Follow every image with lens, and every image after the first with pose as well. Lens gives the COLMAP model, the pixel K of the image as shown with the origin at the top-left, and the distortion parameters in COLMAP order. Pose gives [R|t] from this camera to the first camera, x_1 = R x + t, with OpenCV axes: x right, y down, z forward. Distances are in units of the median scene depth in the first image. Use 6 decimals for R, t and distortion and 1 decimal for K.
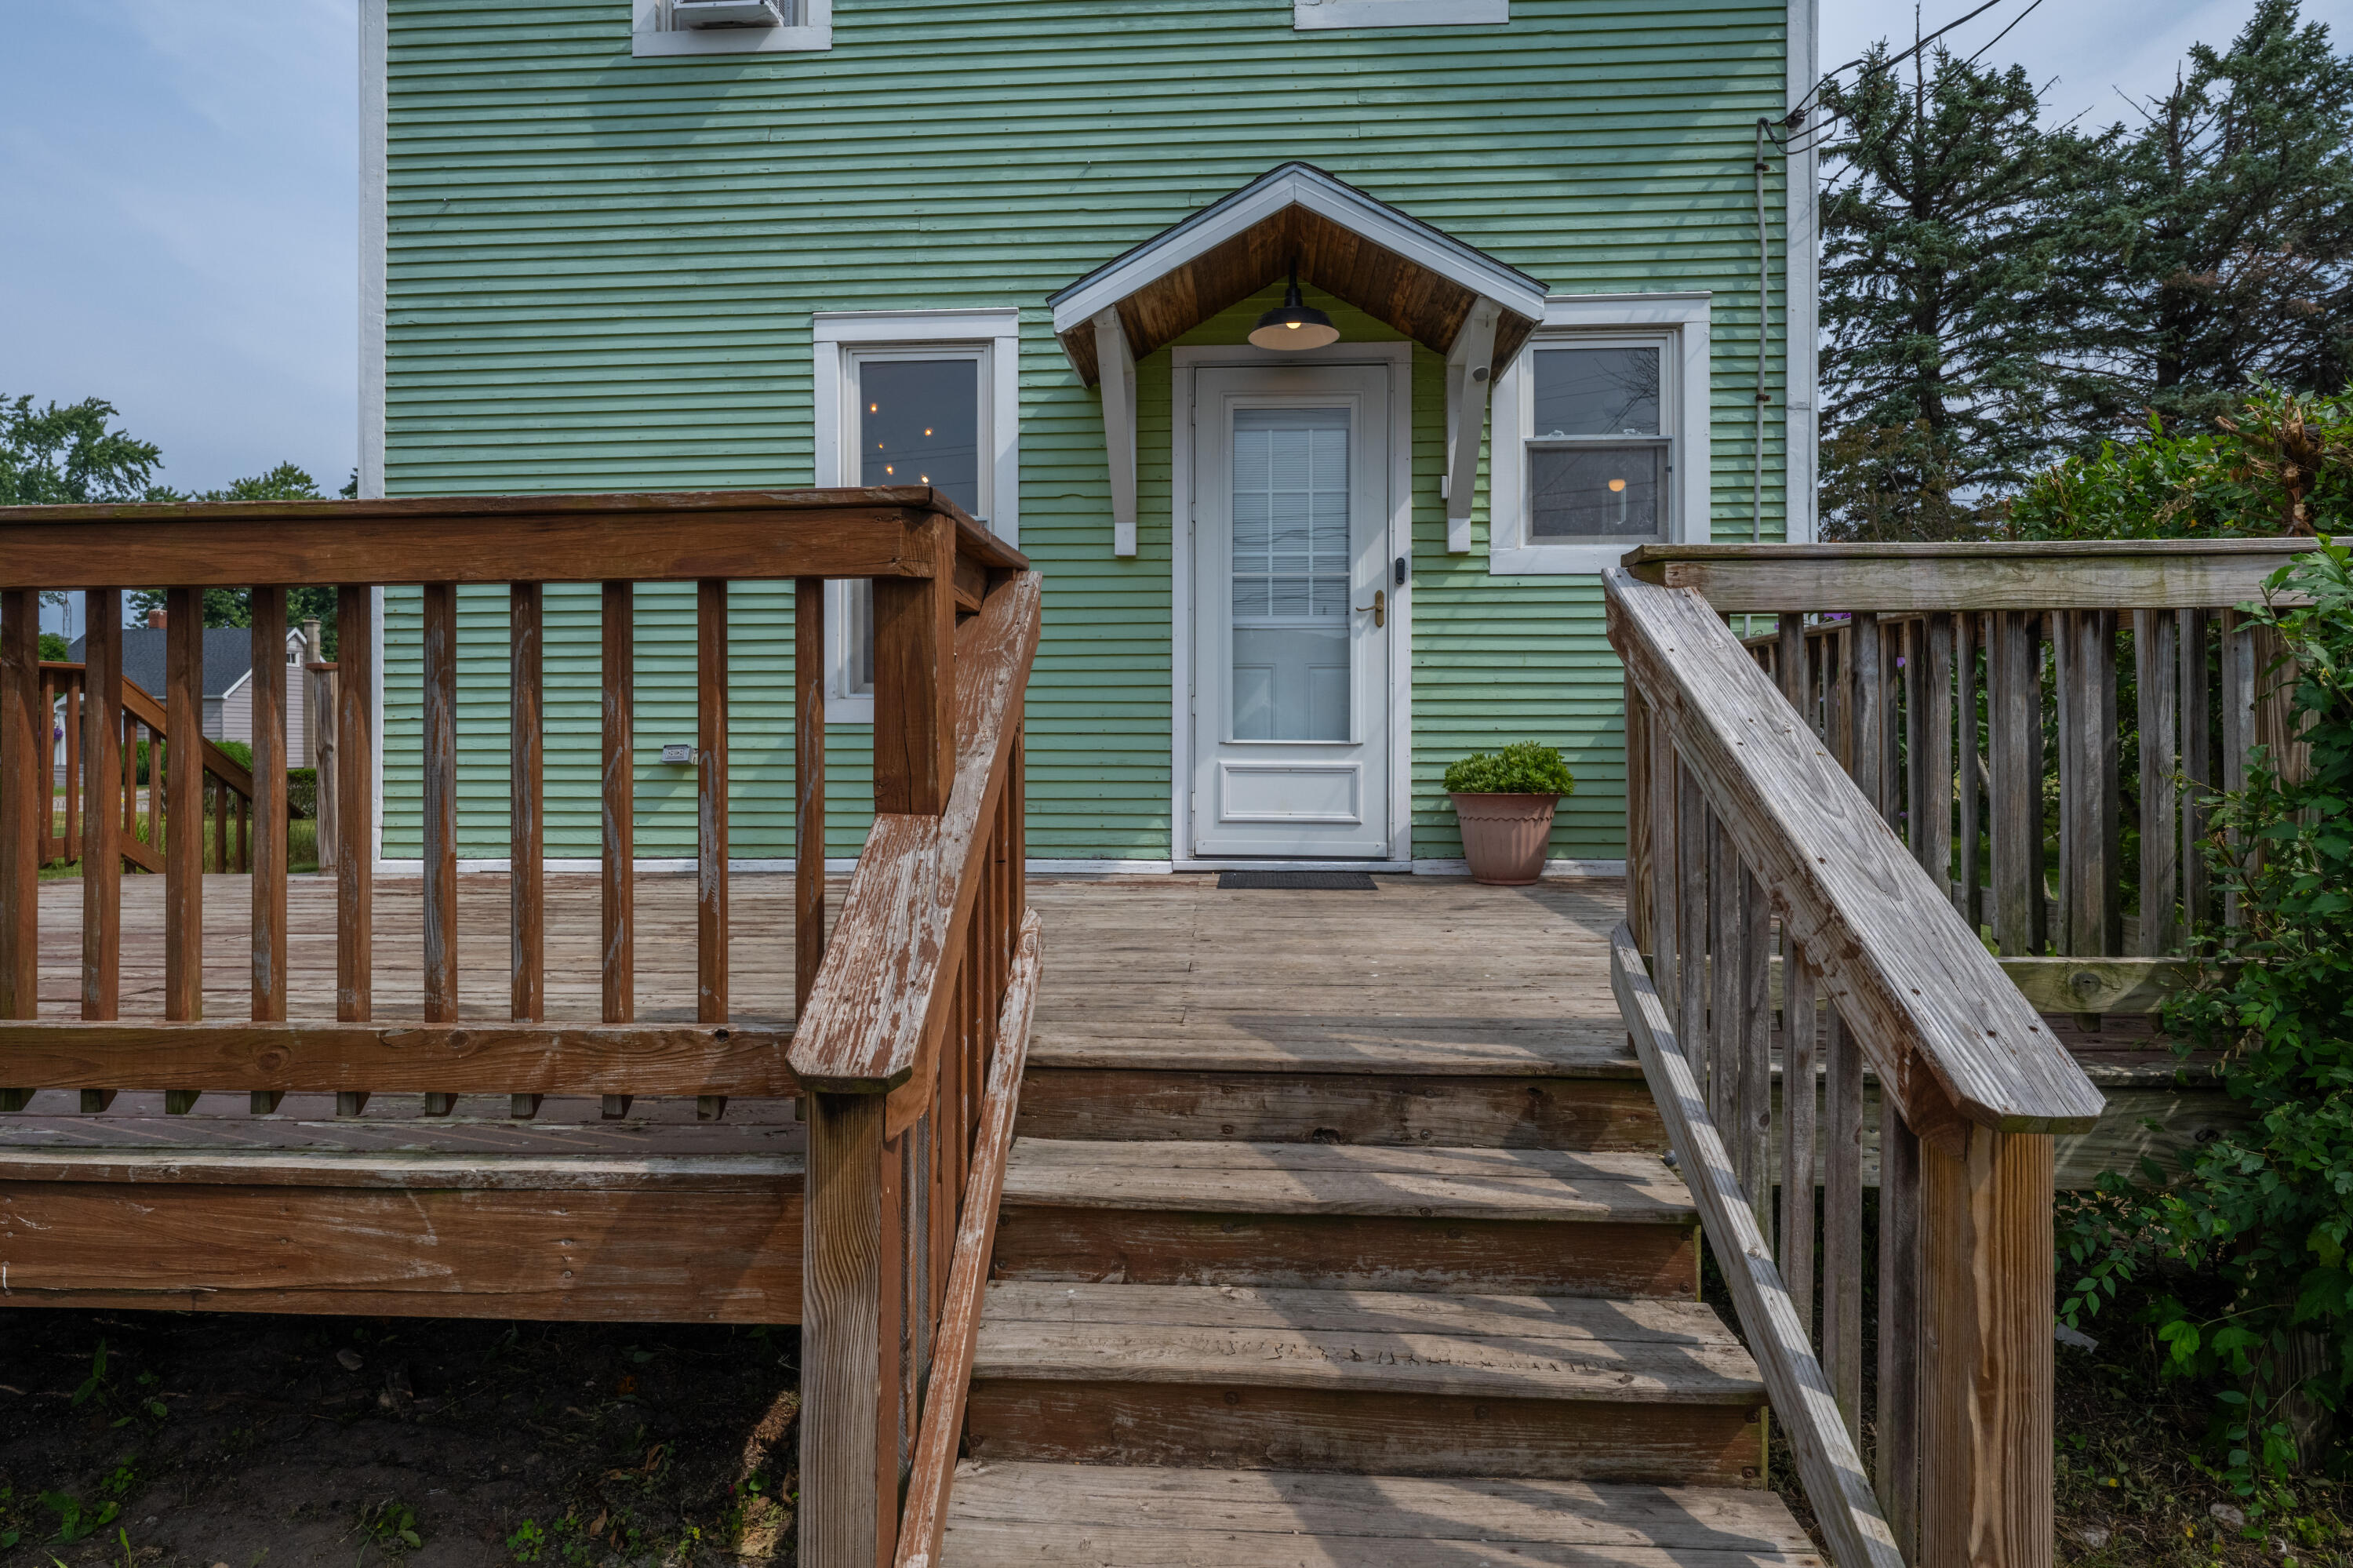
lens RADIAL K [[1281.0, 0, 1174.8], [0, 1281.0, 776.2], [0, 0, 1]] dist [-0.002346, -0.000197]
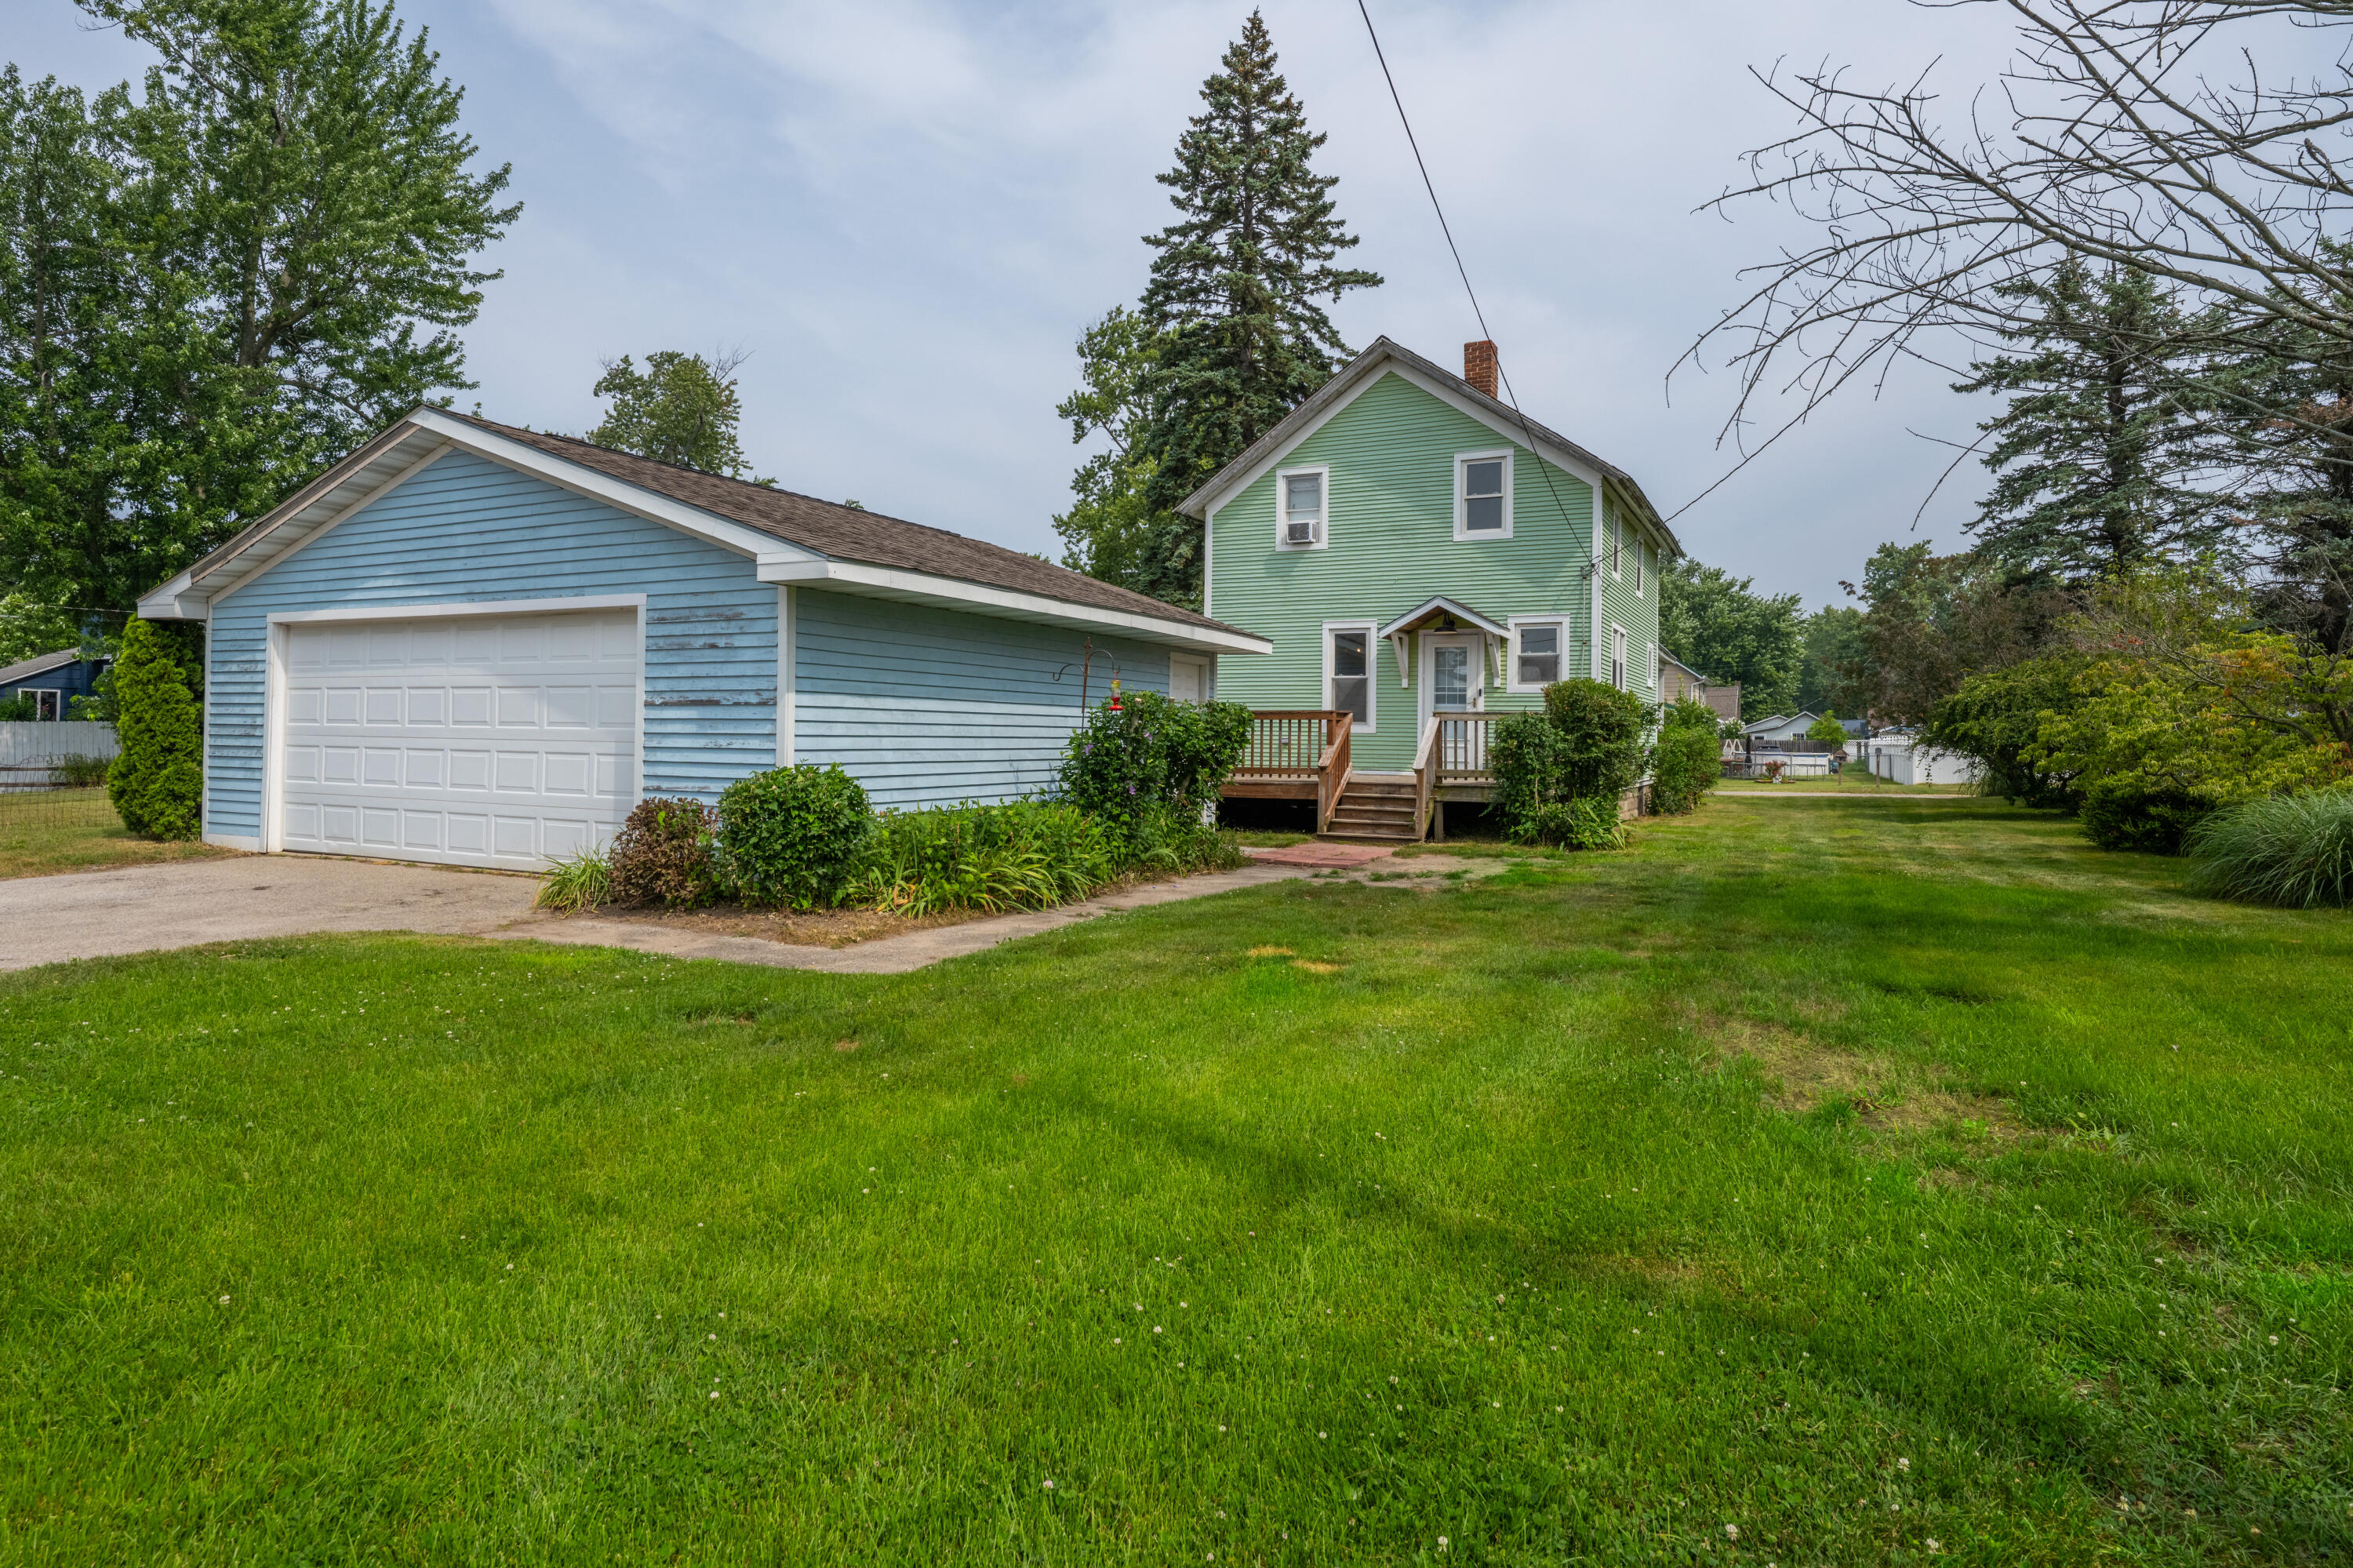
lens RADIAL K [[1281.0, 0, 1173.6], [0, 1281.0, 779.5], [0, 0, 1]] dist [-0.002346, -0.000197]
pose [[0.927244, 0.019651, -0.373943, 0.723950], [-0.020280, 0.999792, 0.002251, 0.091872], [0.373909, 0.005497, 0.927449, -2.629228]]
